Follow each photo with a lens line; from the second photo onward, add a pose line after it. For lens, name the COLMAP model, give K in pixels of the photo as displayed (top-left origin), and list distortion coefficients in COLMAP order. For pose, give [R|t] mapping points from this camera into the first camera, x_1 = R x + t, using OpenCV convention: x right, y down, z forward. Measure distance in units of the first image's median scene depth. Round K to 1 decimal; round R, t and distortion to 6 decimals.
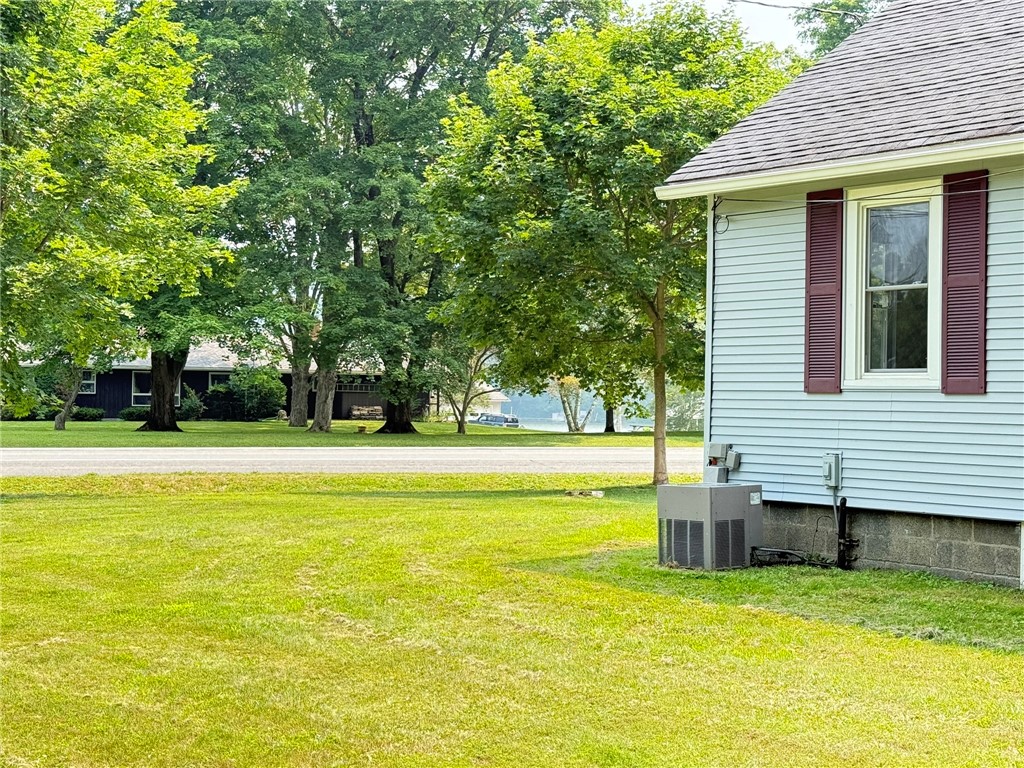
lens RADIAL K [[1610.8, 0, 512.0], [0, 1610.8, 384.0], [0, 0, 1]] dist [0.125978, 0.082543]
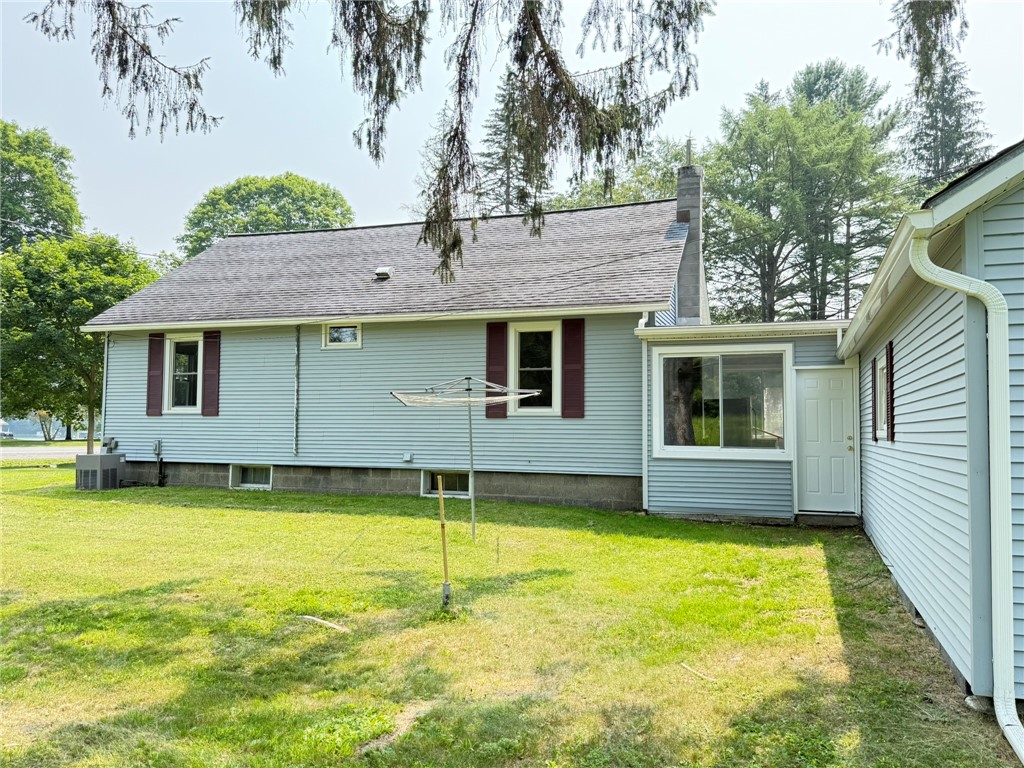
lens RADIAL K [[764.6, 0, 512.7], [0, 764.6, 379.8], [0, 0, 1]] dist [0.031129, -0.053655]
pose [[0.837062, 0.027584, 0.546412, 0.008523], [-0.001716, 0.998856, -0.047796, 0.005385], [-0.547105, 0.039071, 0.836152, -0.239610]]
